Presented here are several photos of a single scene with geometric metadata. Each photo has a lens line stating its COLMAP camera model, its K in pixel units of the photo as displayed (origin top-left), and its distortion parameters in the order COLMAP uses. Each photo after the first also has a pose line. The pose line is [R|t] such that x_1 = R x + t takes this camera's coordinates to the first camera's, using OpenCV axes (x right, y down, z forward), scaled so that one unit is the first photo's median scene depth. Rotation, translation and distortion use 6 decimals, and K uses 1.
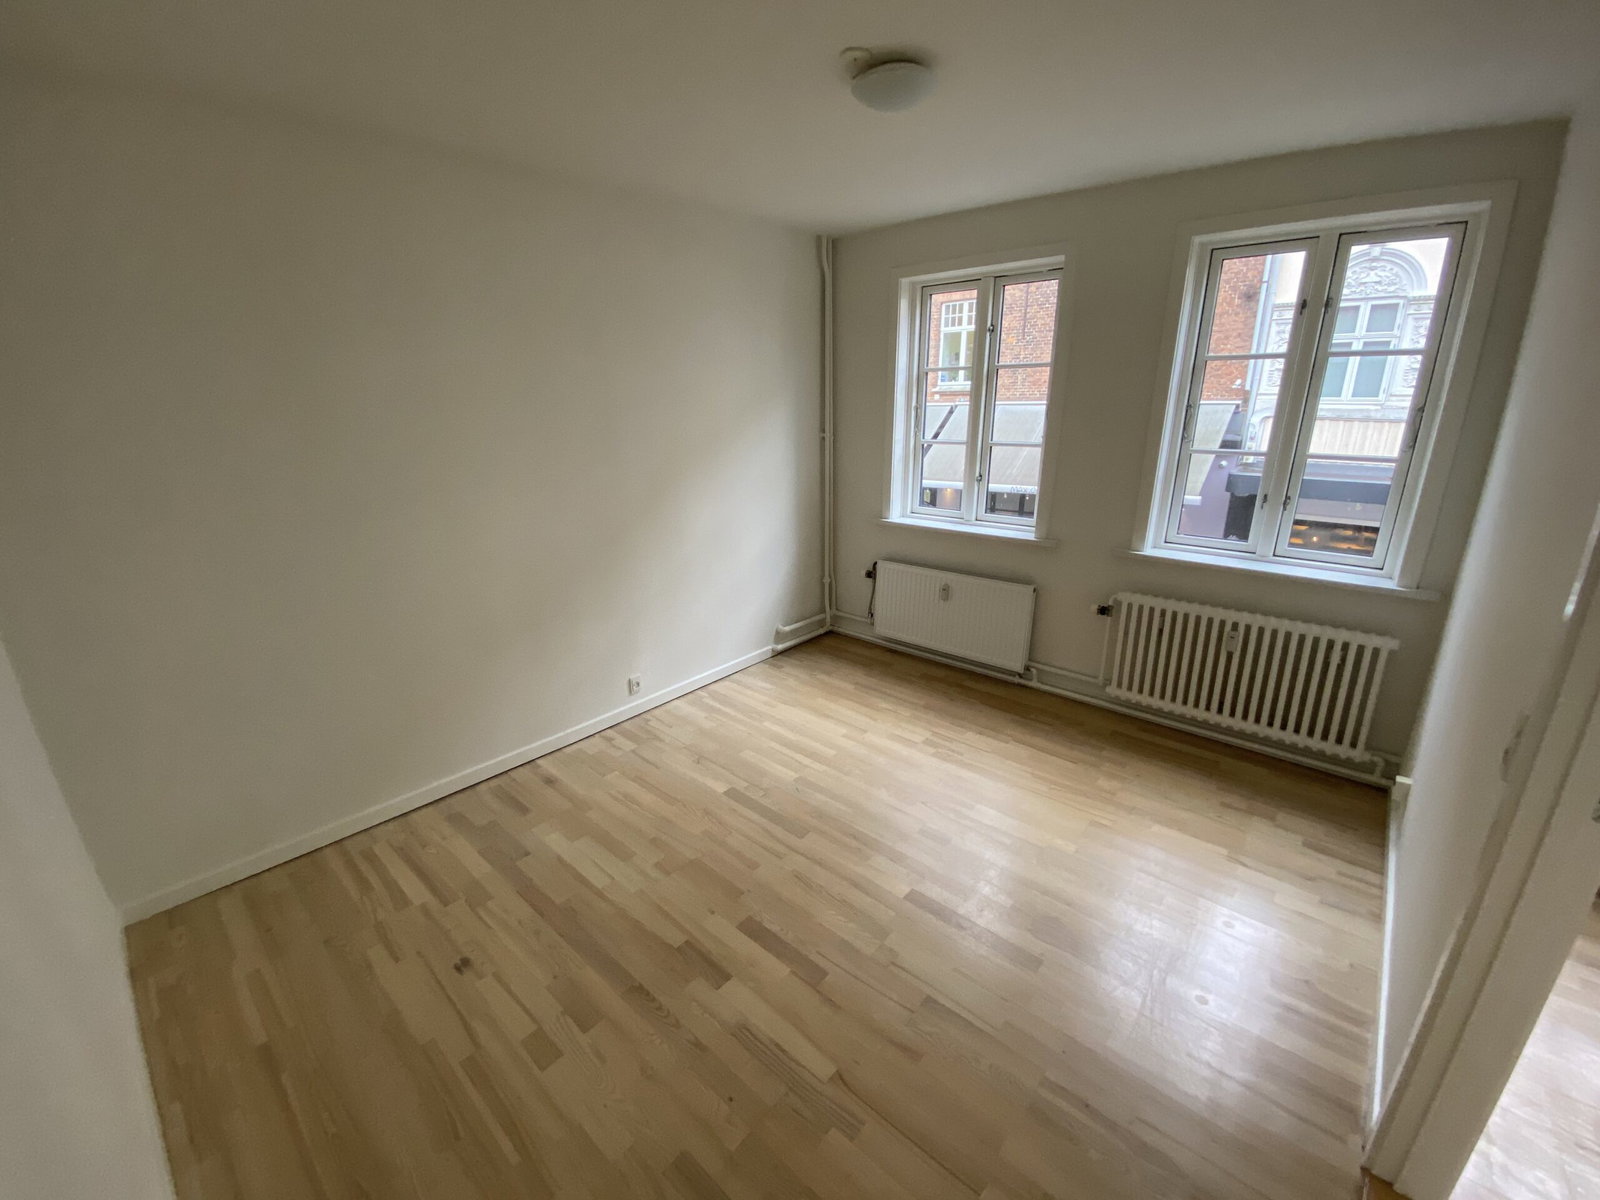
lens RADIAL K [[646.8, 0, 809.2], [0, 646.8, 607.9], [0, 0, 1]] dist [-0.000977, -0.011863]
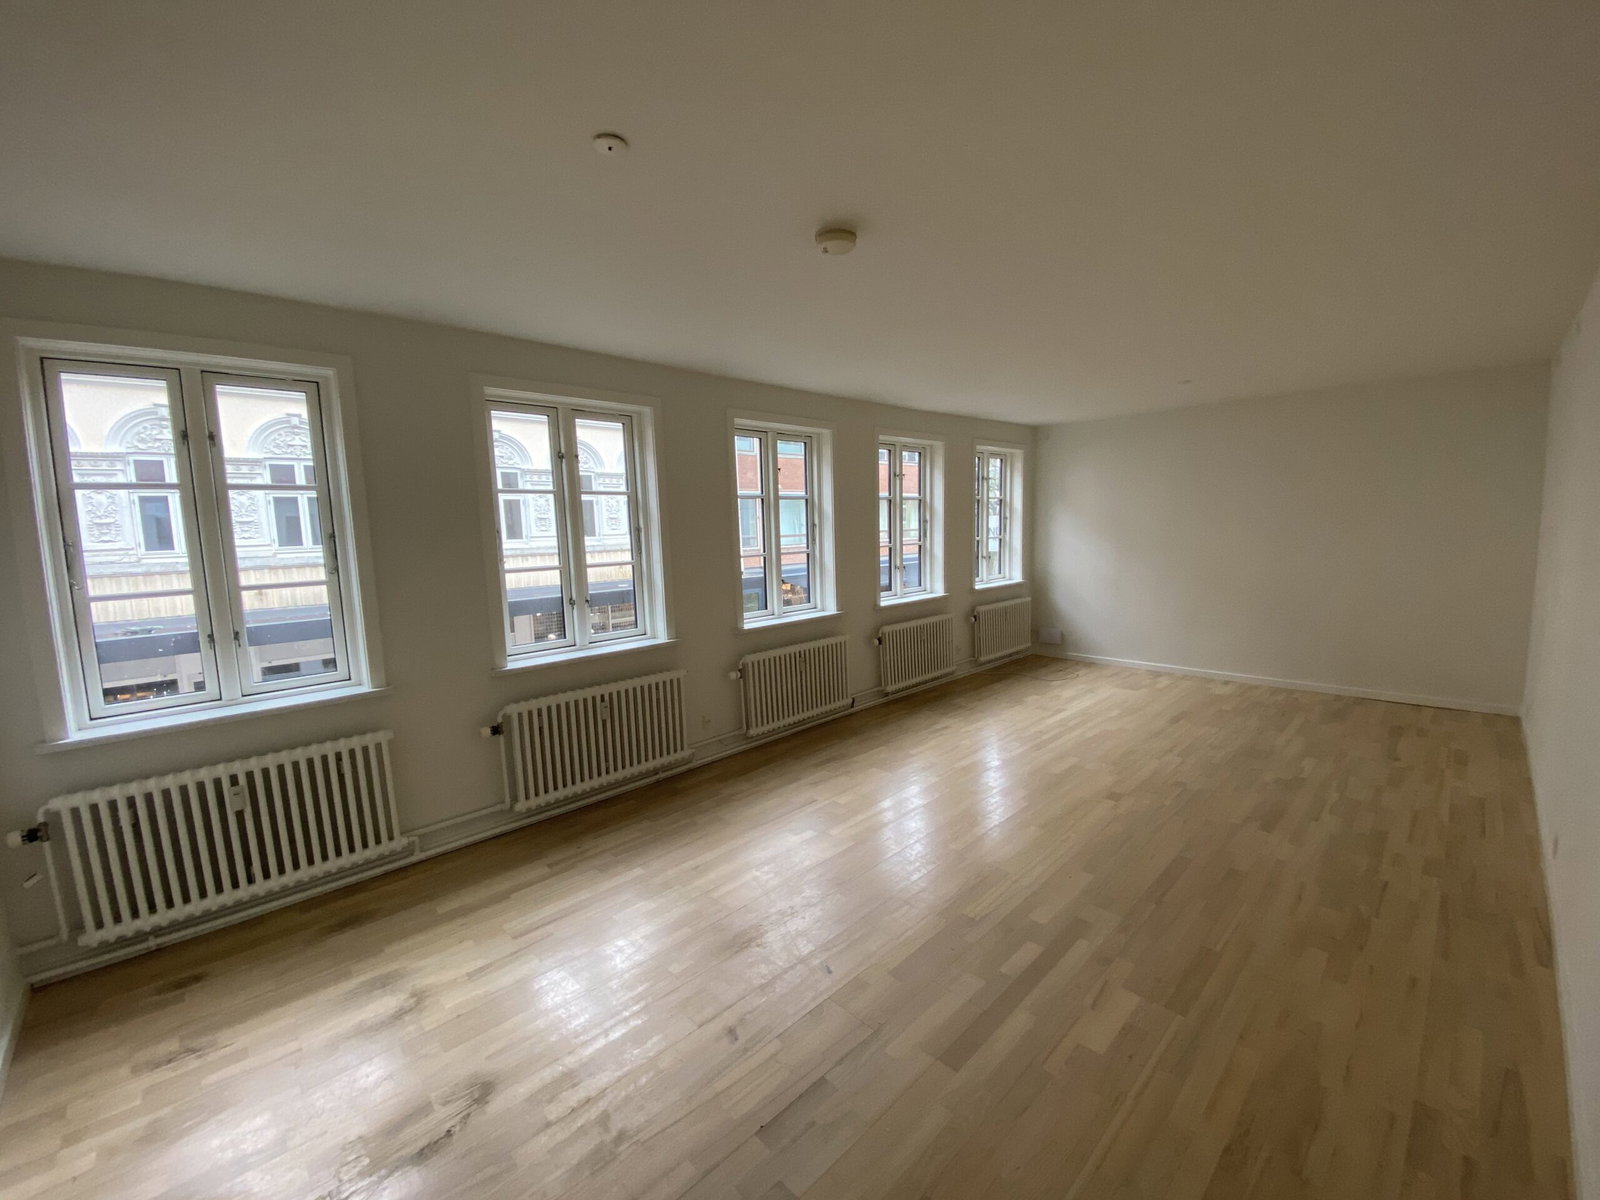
lens RADIAL K [[646.8, 0, 794.9], [0, 646.8, 590.7], [0, 0, 1]] dist [-0.000977, -0.011863]
pose [[0.063303, -0.098119, 0.993159, -0.470857], [0.321352, 0.944158, 0.072795, -0.122716], [-0.944842, 0.314546, 0.091298, 0.419479]]
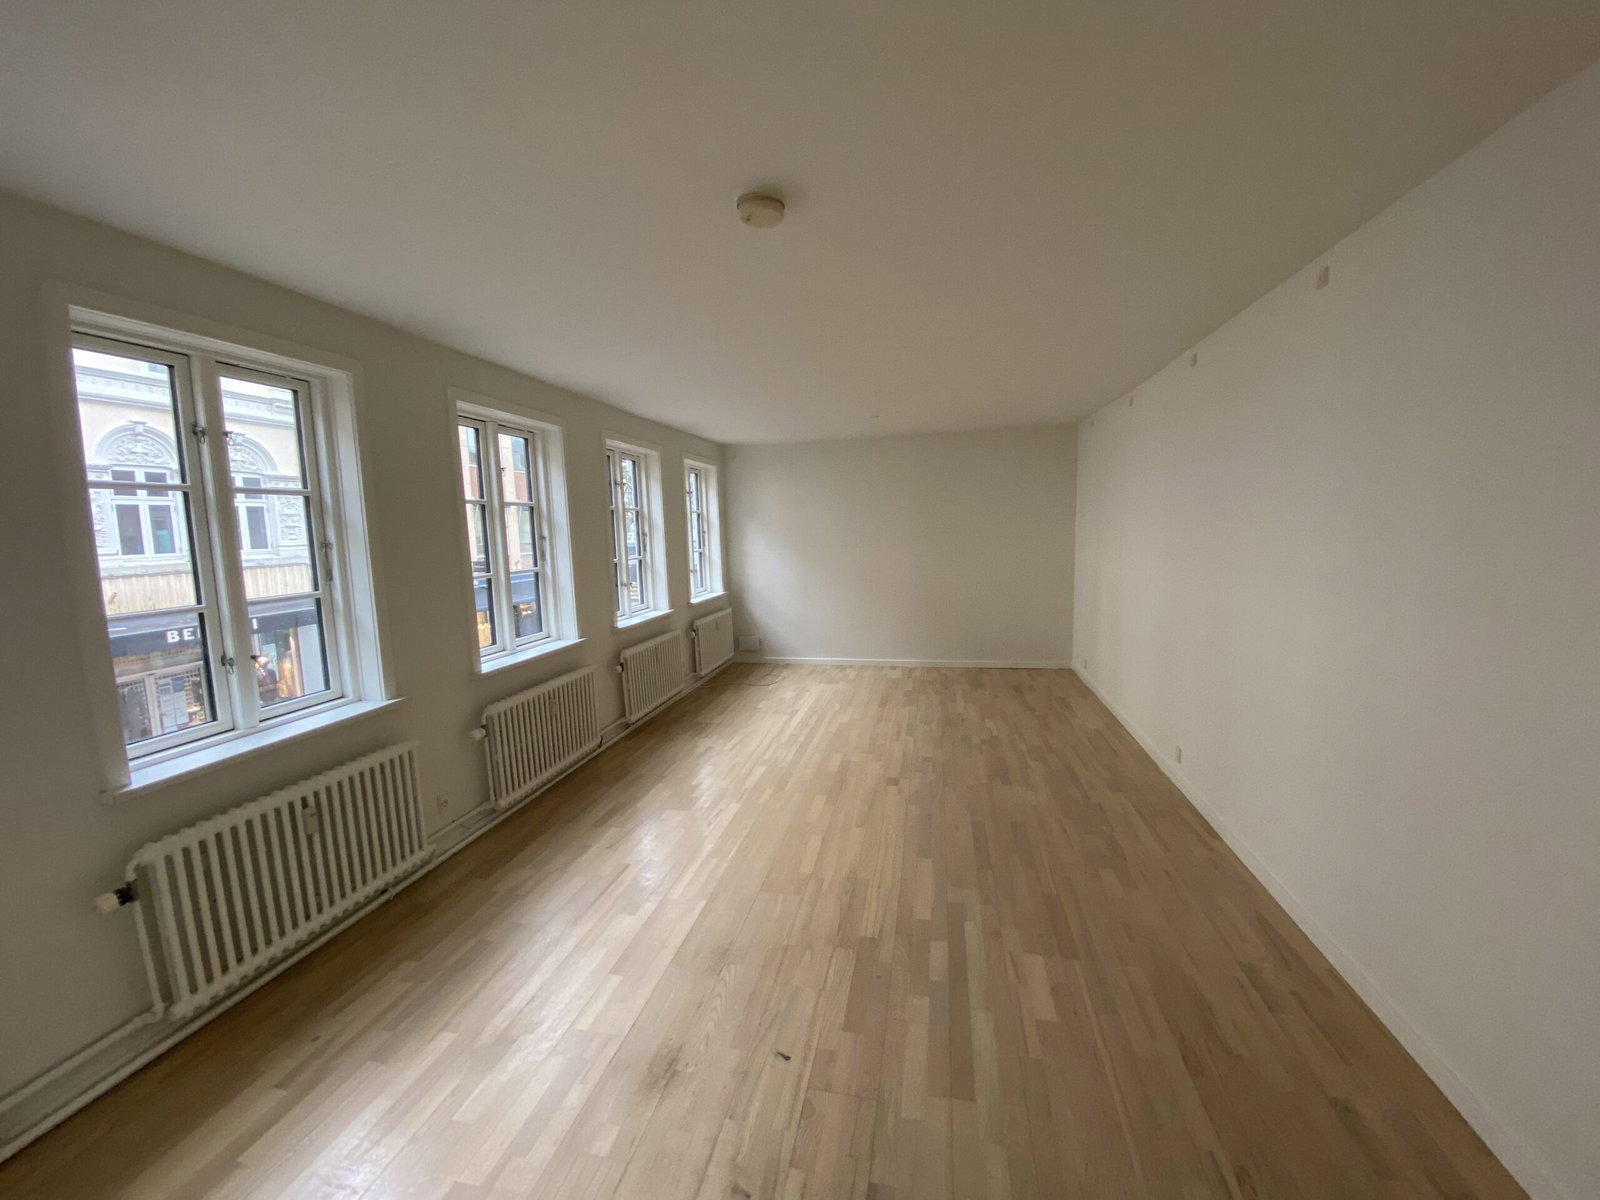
lens RADIAL K [[646.8, 0, 800.9], [0, 646.8, 593.4], [0, 0, 1]] dist [-0.000977, -0.011863]
pose [[-0.513266, -0.069363, 0.855422, -0.304401], [0.281095, 0.928164, 0.243922, -0.212684], [-0.810891, 0.365652, -0.456898, 0.681305]]
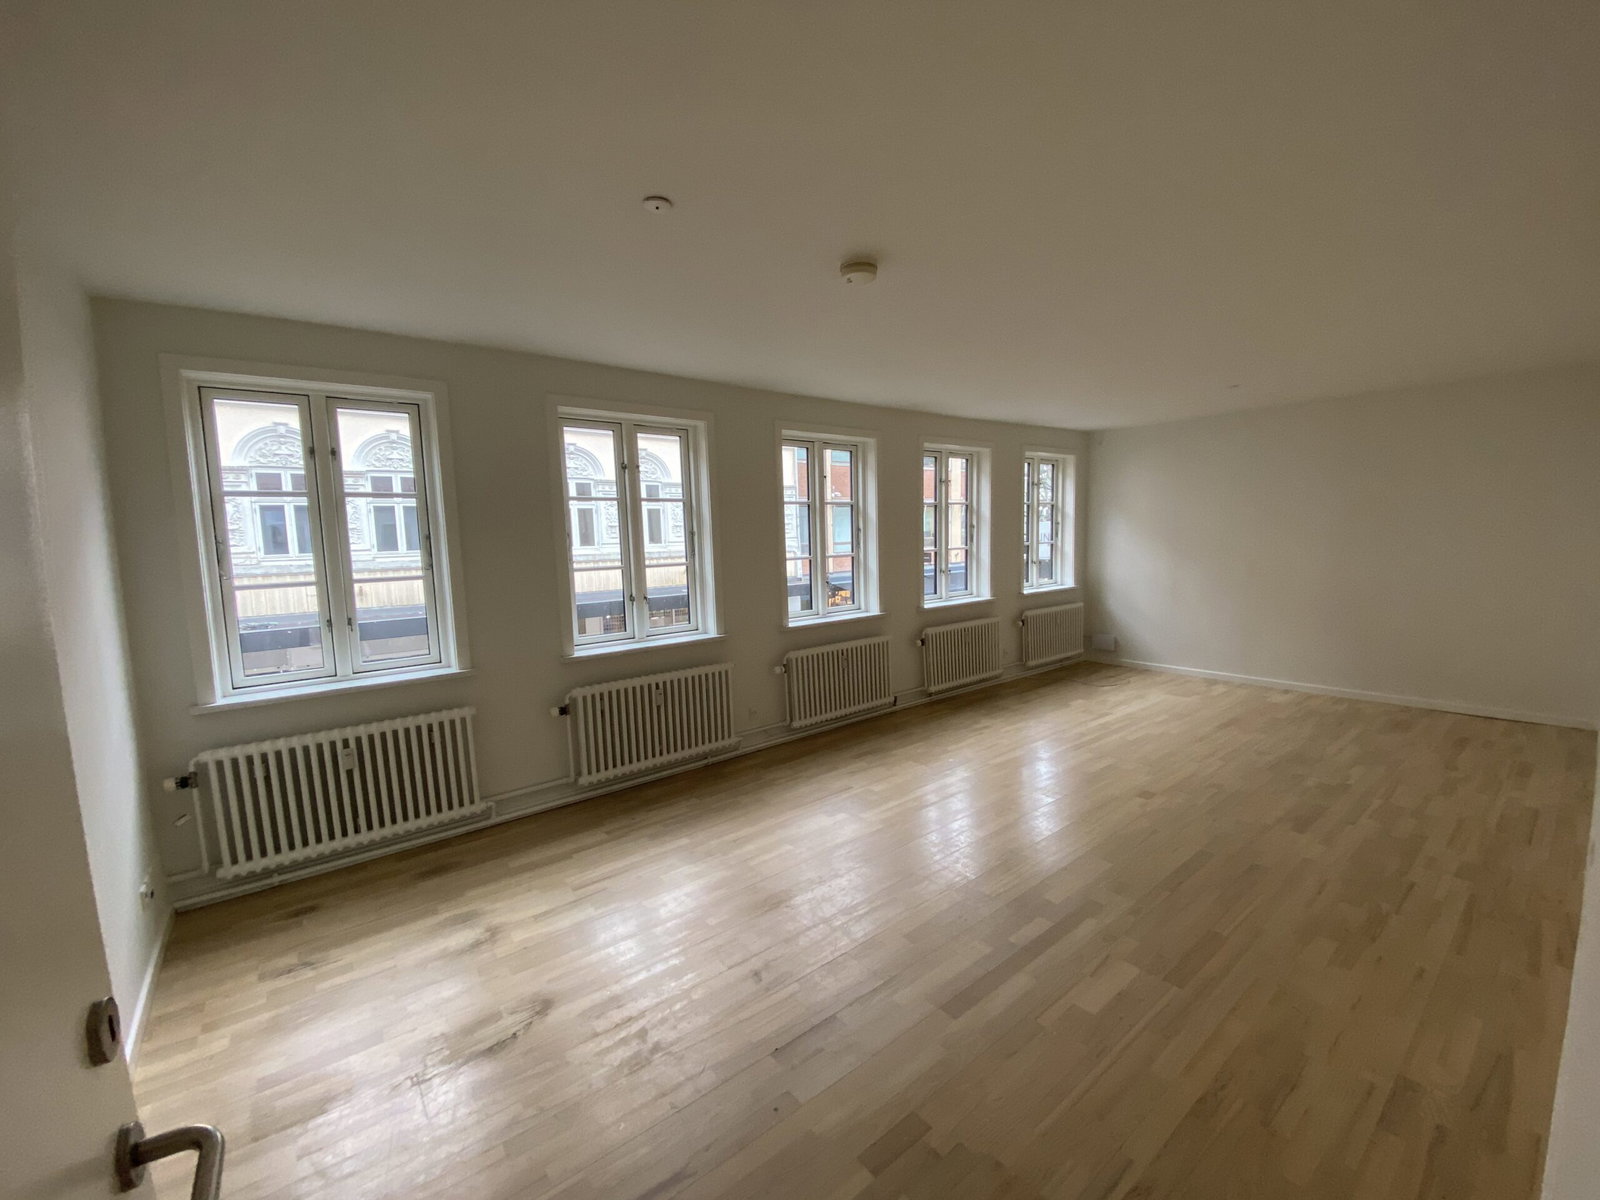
lens RADIAL K [[646.8, 0, 795.3], [0, 646.8, 589.9], [0, 0, 1]] dist [-0.000977, -0.011863]
pose [[0.160793, -0.083089, 0.983484, -0.546697], [0.317350, 0.947889, 0.028197, -0.097810], [-0.934577, 0.307575, 0.178783, 0.375299]]
